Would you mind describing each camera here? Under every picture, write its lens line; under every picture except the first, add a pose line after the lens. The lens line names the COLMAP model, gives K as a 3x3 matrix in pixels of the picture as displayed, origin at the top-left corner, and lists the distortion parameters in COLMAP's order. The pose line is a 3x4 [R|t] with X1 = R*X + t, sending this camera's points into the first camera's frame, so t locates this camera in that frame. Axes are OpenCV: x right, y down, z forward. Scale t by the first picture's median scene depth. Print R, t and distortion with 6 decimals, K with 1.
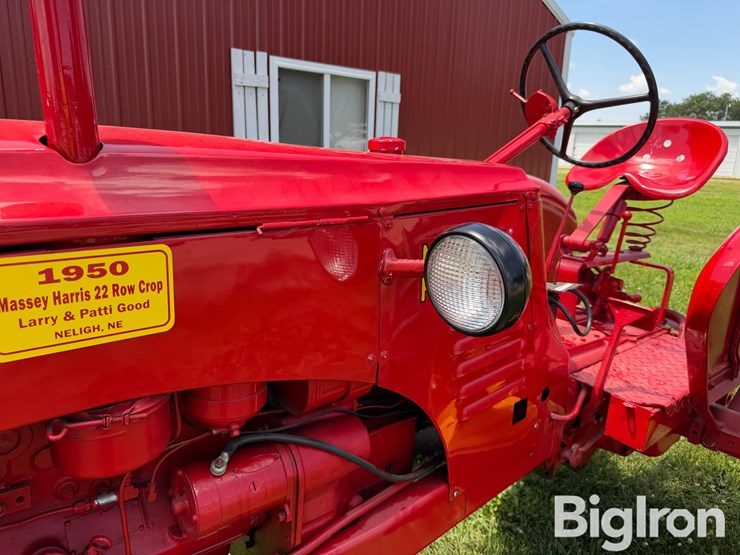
lens RADIAL K [[532.9, 0, 374.2], [0, 532.9, 271.3], [0, 0, 1]] dist [0.060976, -0.097453]
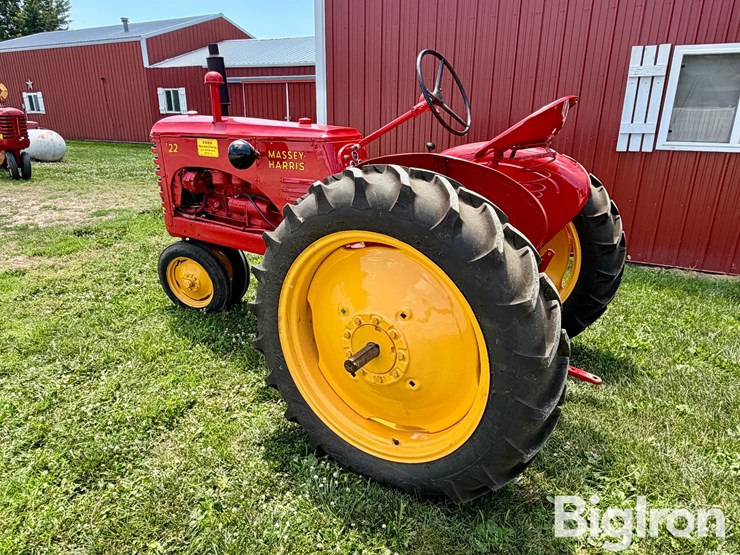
lens RADIAL K [[490.9, 0, 370.0], [0, 490.9, 277.5], [0, 0, 1]] dist [0.009030, 0.005538]
pose [[0.304450, 0.273476, -0.912426, 0.693145], [-0.225792, 0.951318, 0.209792, -0.016289], [0.925380, 0.142148, 0.351377, 0.123609]]
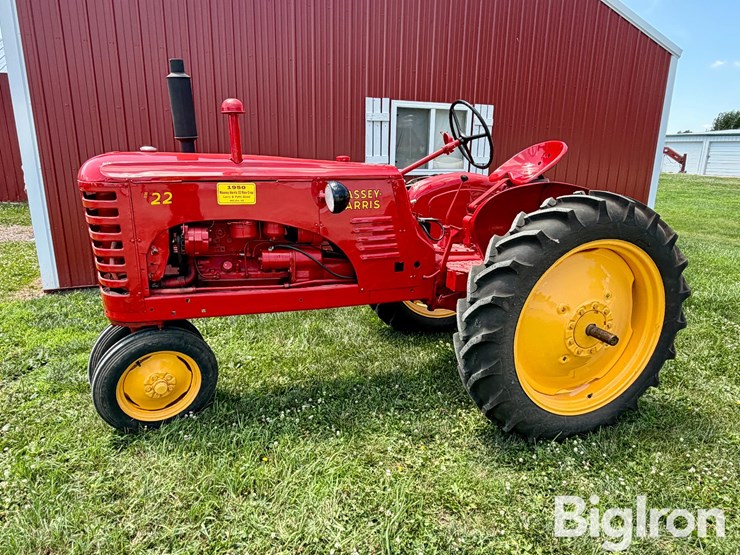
lens RADIAL K [[494.8, 0, 371.8], [0, 494.8, 281.1], [0, 0, 1]] dist [-0.002546, -0.000826]
pose [[0.938243, 0.070947, -0.338625, 0.268277], [-0.066711, 0.997480, 0.024146, 0.081312], [0.339485, -0.000065, 0.940611, -0.341295]]
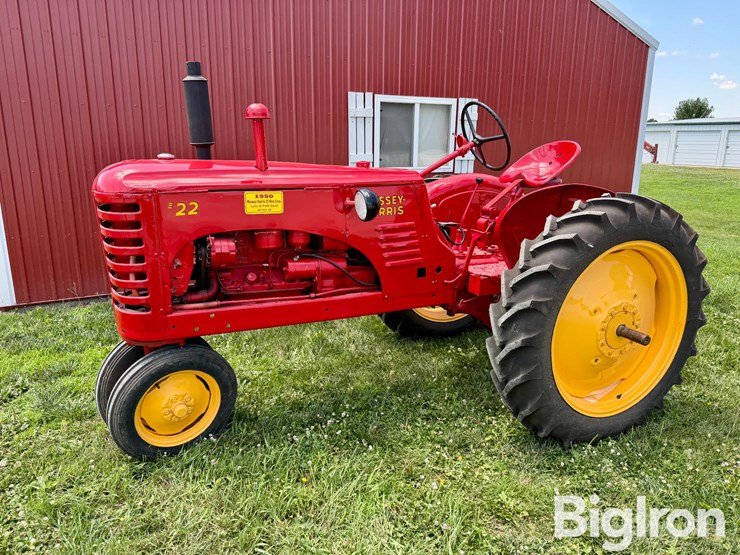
lens RADIAL K [[532.9, 0, 374.2], [0, 532.9, 271.3], [0, 0, 1]] dist [0.060976, -0.097453]
pose [[0.965610, 0.037011, -0.257348, 0.196842], [-0.038457, 0.999260, -0.000589, 0.077017], [0.257136, 0.010465, 0.966319, -0.396790]]
